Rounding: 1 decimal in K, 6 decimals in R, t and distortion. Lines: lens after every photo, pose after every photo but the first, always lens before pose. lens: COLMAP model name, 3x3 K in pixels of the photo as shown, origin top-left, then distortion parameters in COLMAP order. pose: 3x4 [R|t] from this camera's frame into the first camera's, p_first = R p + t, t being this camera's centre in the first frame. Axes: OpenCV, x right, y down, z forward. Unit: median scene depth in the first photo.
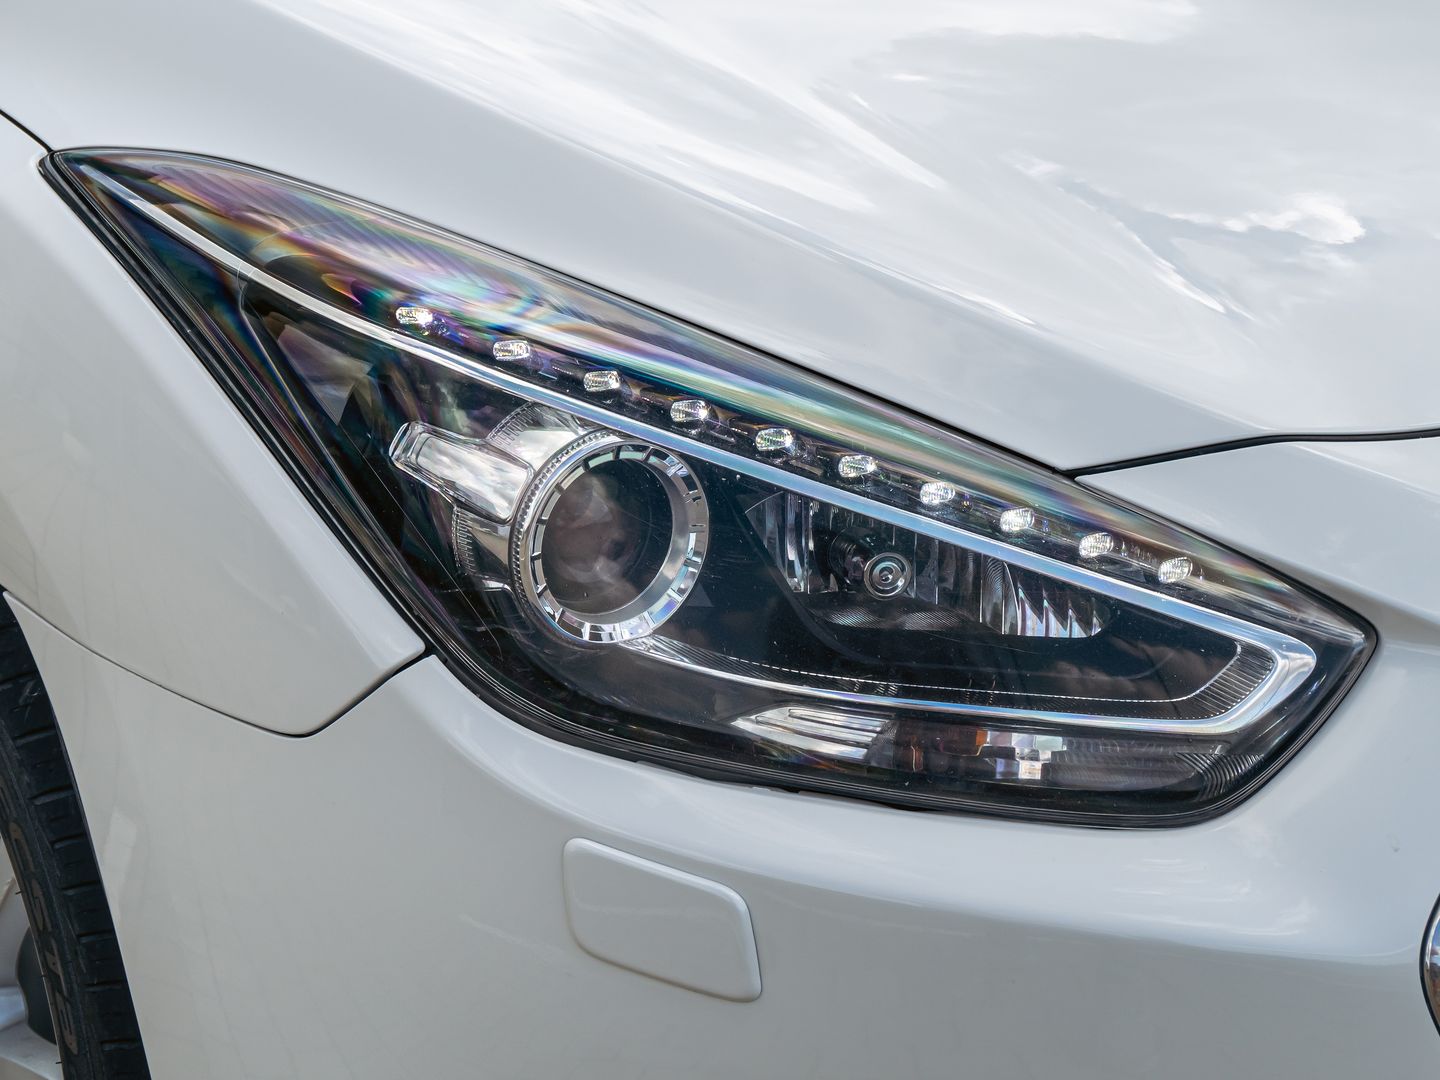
lens RADIAL K [[3215.9, 0, 717.4], [0, 3215.9, 540.5], [0, 0, 1]] dist [-0.011377, 0.000000]
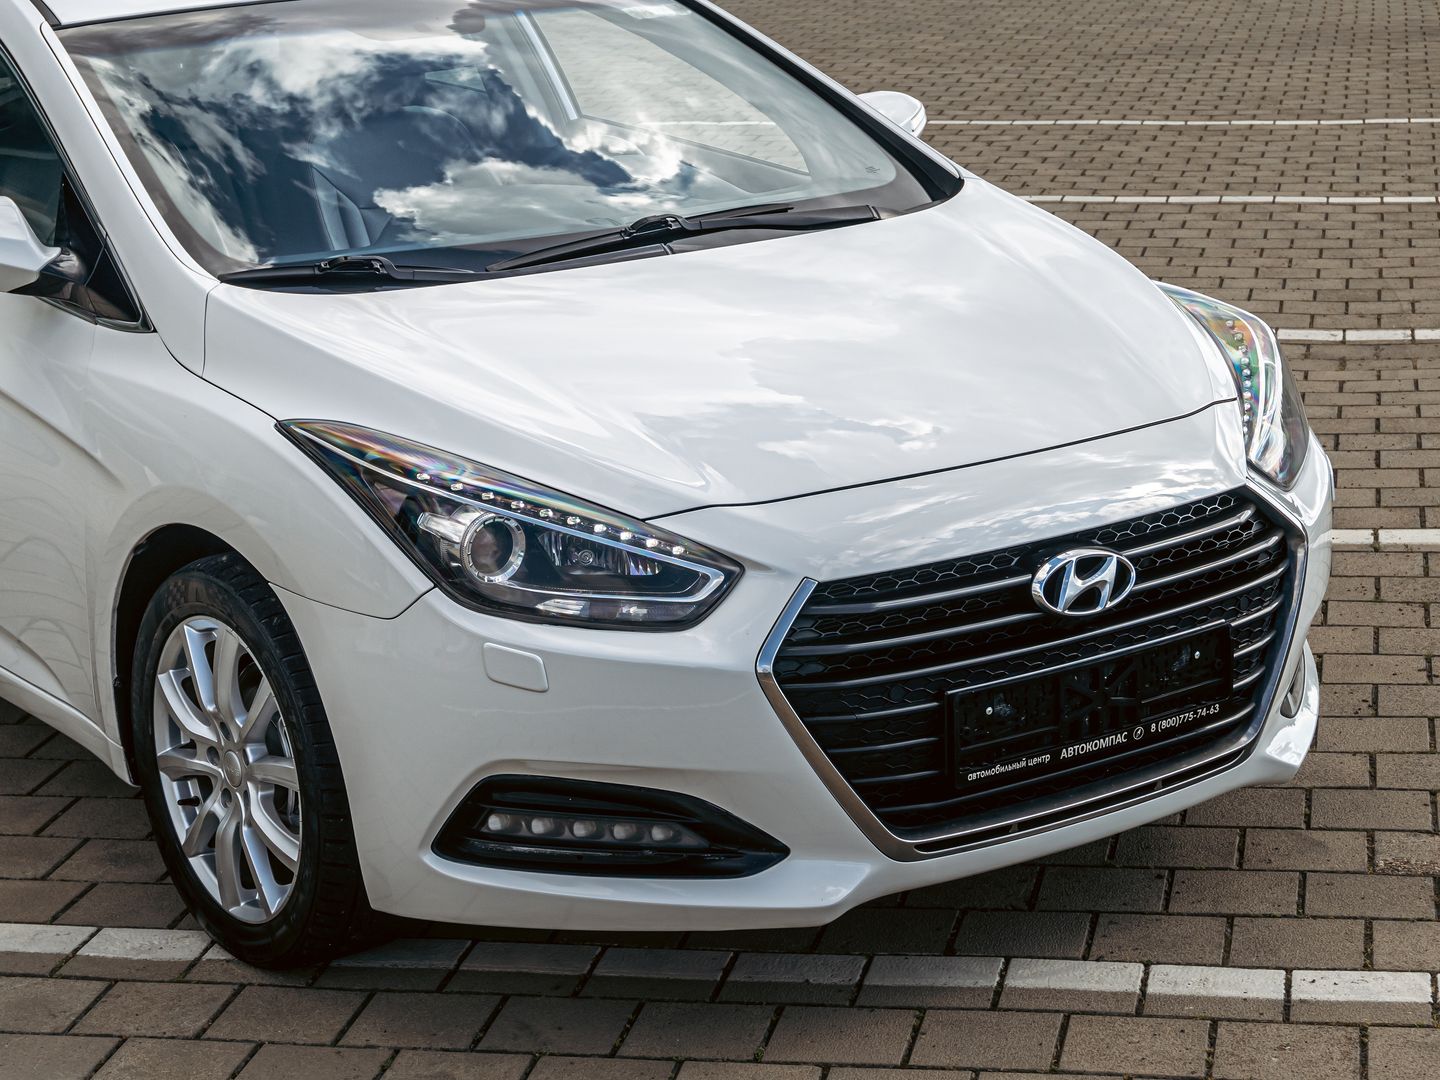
lens RADIAL K [[3215.9, 0, 728.6], [0, 3215.9, 533.3], [0, 0, 1]] dist [-0.011377, 0.000000]
pose [[0.997153, -0.042840, 0.062054, 0.000516], [0.044203, 0.998807, -0.020758, 0.057954], [-0.061091, 0.023442, 0.997857, -2.018832]]
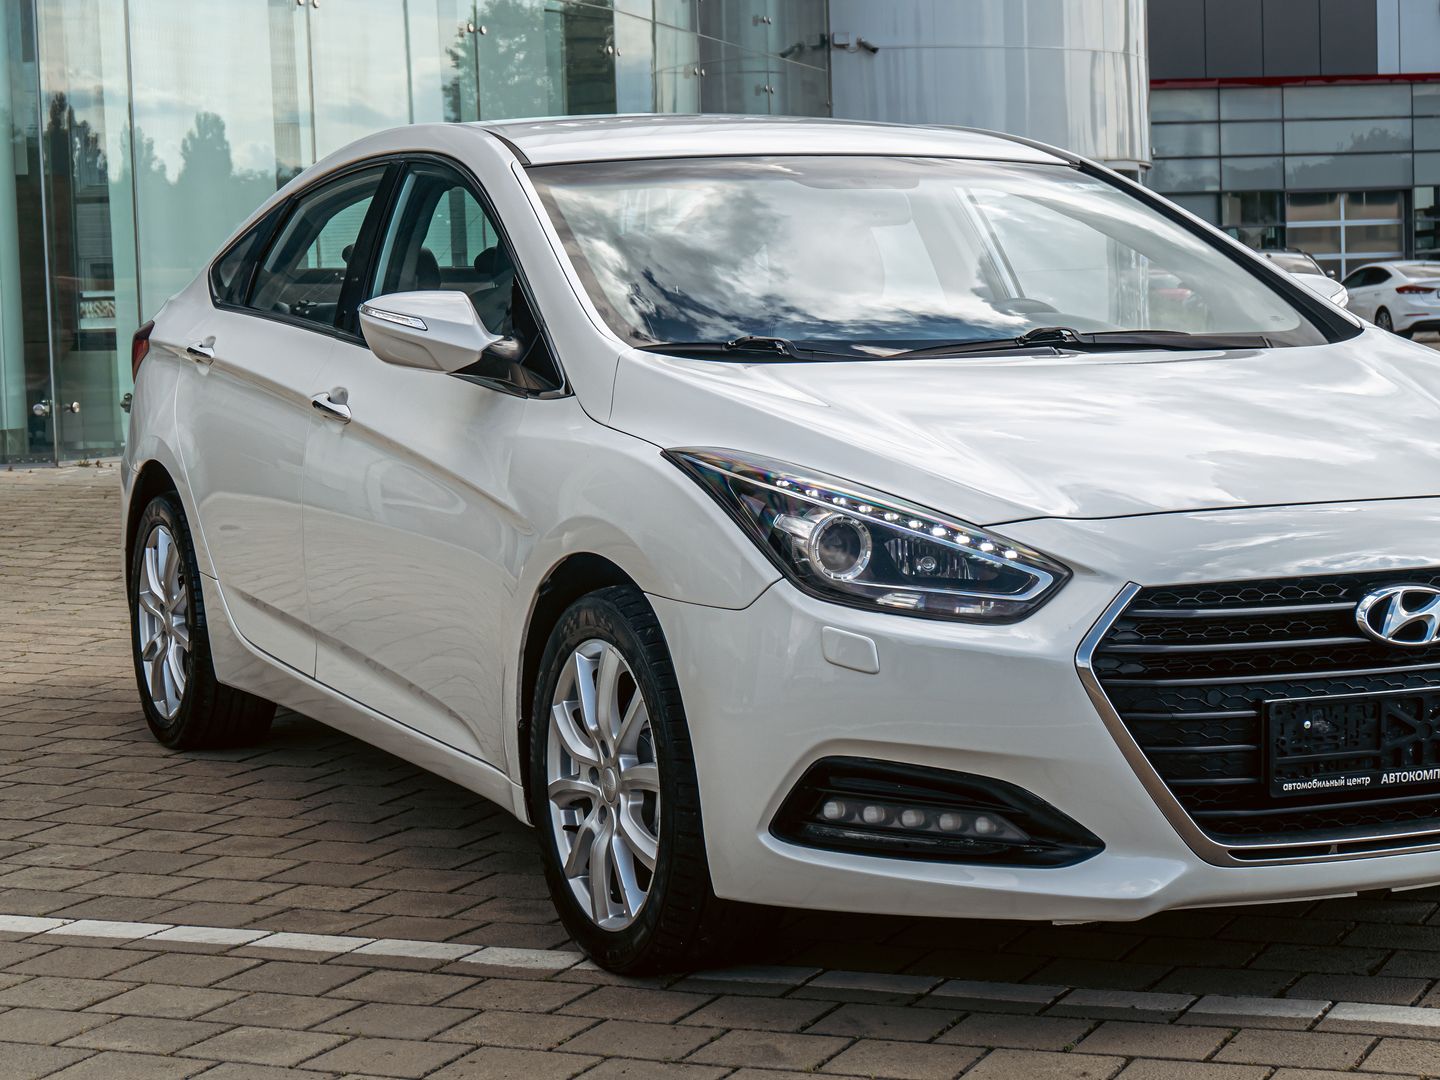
lens RADIAL K [[3215.9, 0, 716.4], [0, 3215.9, 540.8], [0, 0, 1]] dist [-0.011377, 0.000000]
pose [[0.990955, 0.001841, -0.134184, 0.276855], [-0.027481, 0.981500, -0.189478, 0.608850], [0.131353, 0.191452, 0.972673, -2.164010]]
